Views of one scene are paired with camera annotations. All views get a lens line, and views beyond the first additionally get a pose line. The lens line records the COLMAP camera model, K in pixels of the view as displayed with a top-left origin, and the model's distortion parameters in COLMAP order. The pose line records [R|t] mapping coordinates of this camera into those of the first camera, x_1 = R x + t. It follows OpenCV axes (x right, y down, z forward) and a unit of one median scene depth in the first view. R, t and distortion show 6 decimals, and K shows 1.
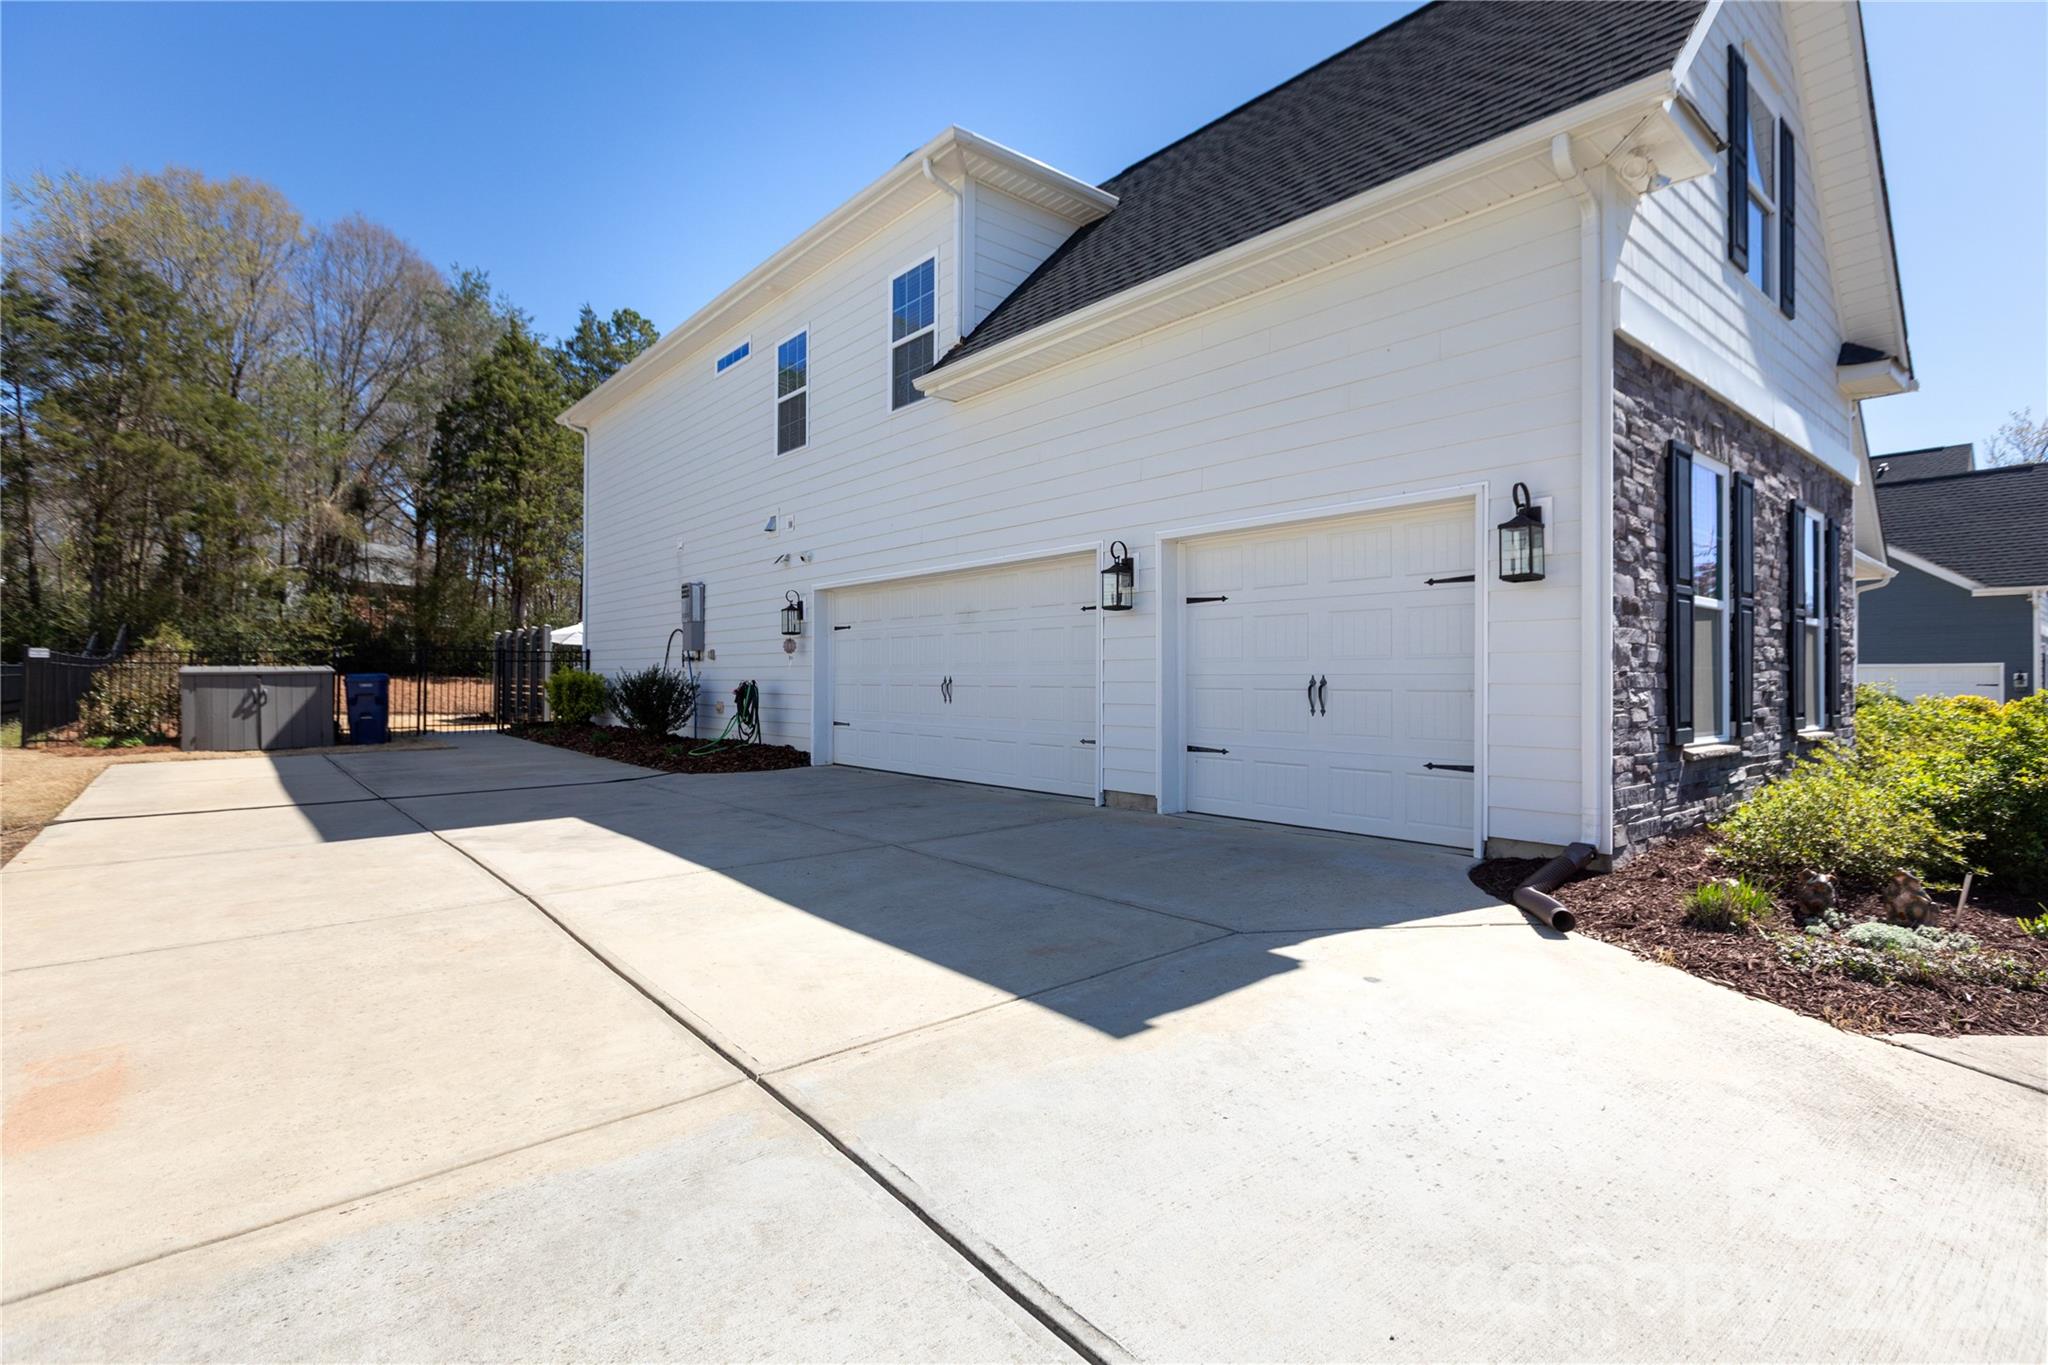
lens RADIAL K [[969.5, 0, 1028.3], [0, 969.5, 680.7], [0, 0, 1]] dist [0.000861, -0.000221]
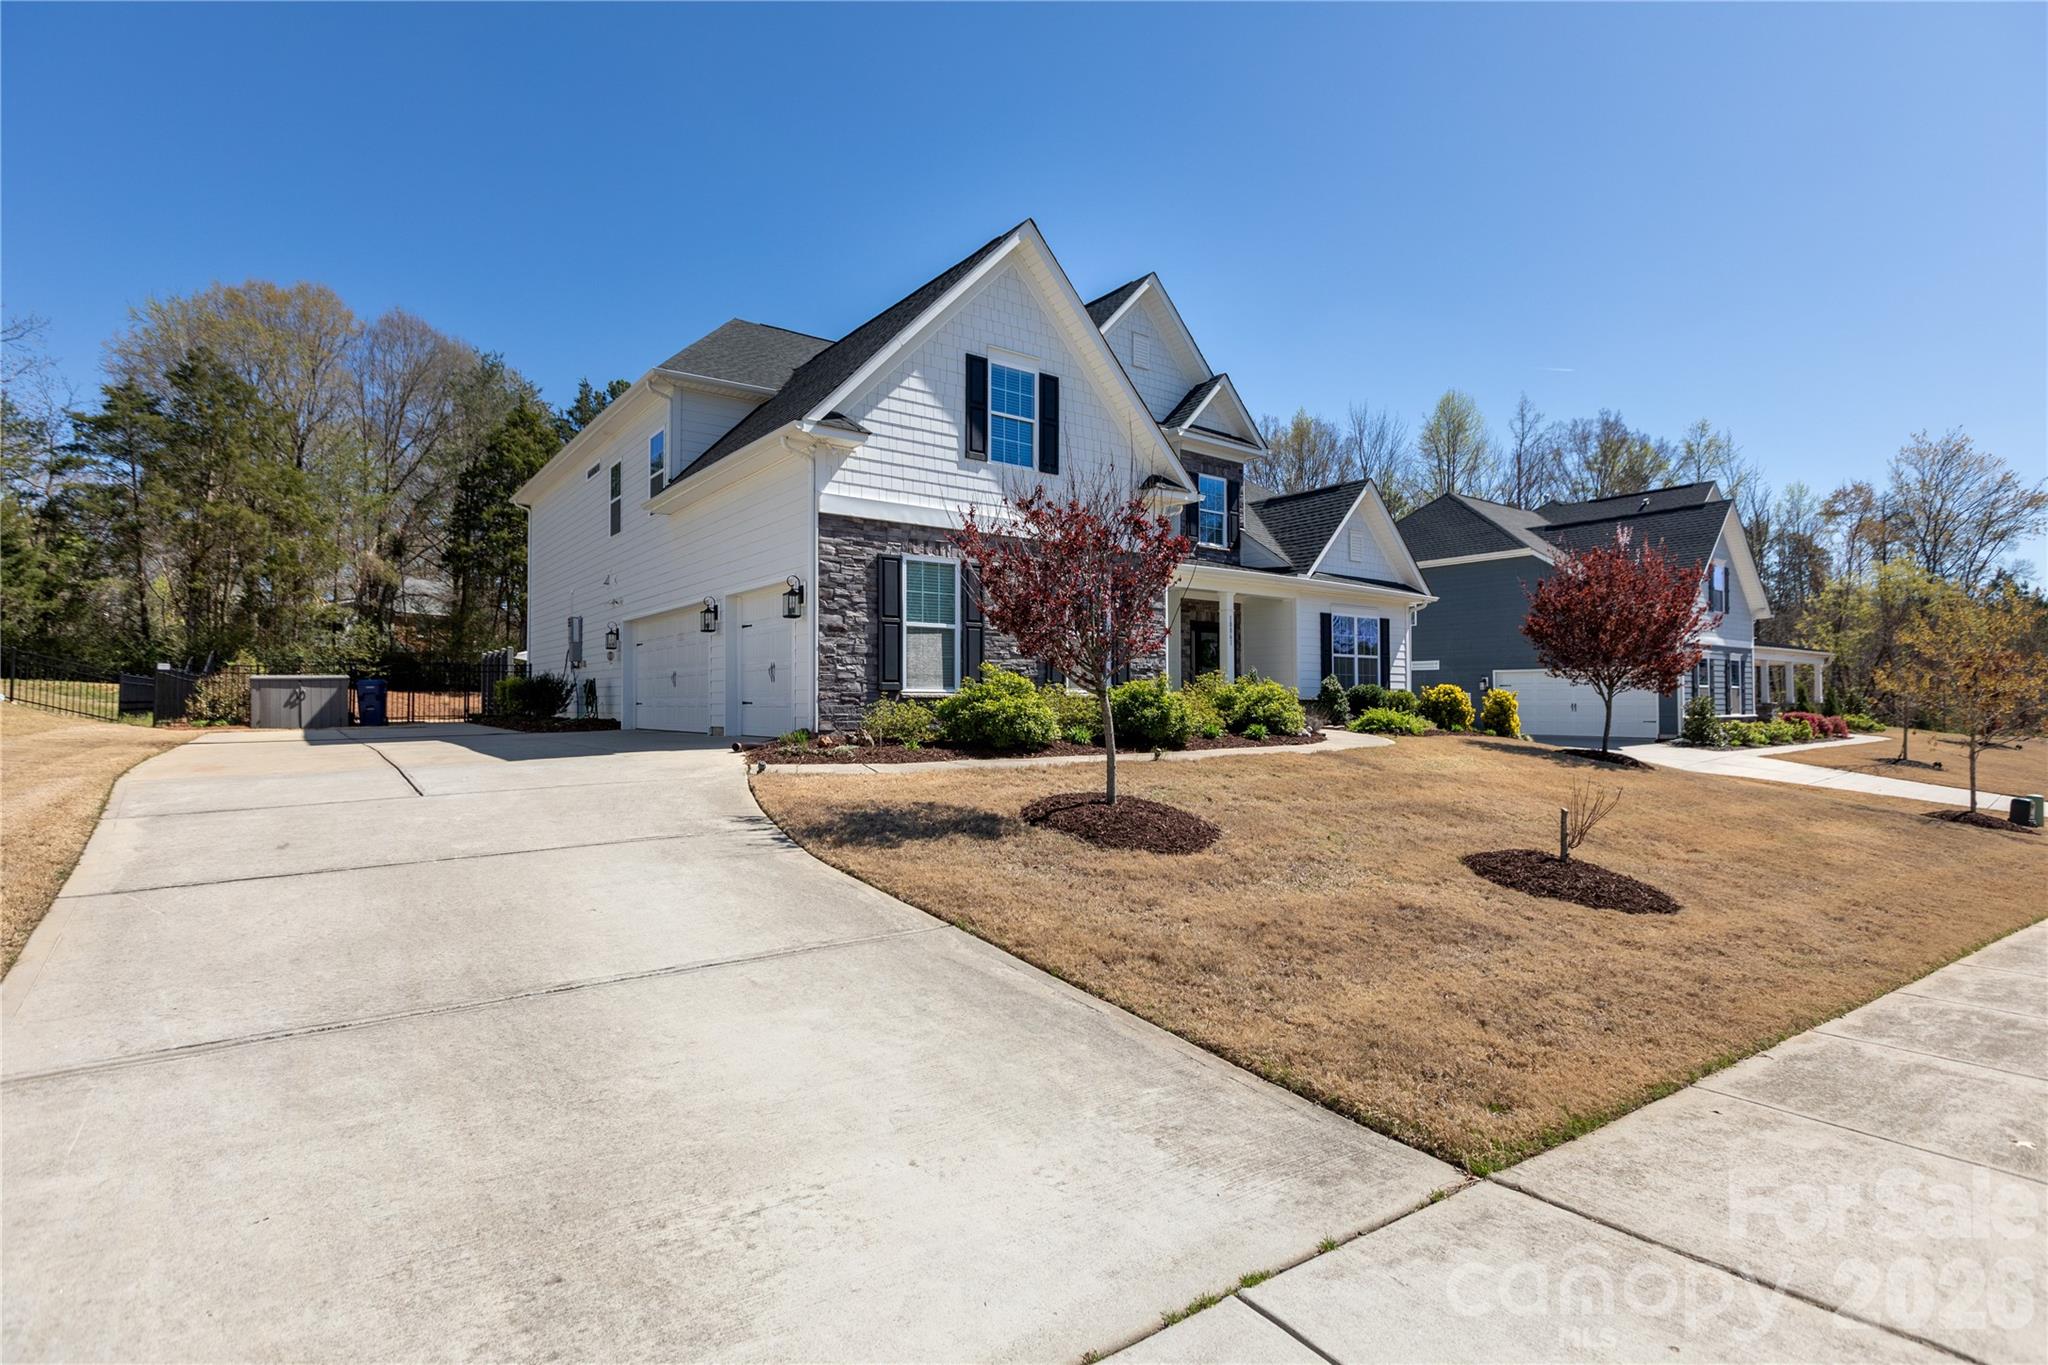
lens RADIAL K [[981.8, 0, 1022.4], [0, 981.8, 690.5], [0, 0, 1]] dist [0.004963, 0.000584]
pose [[0.998234, -0.007432, -0.058931, 0.192286], [0.006613, 0.999879, -0.014085, 0.017755], [0.059029, 0.013670, 0.998163, -0.213200]]
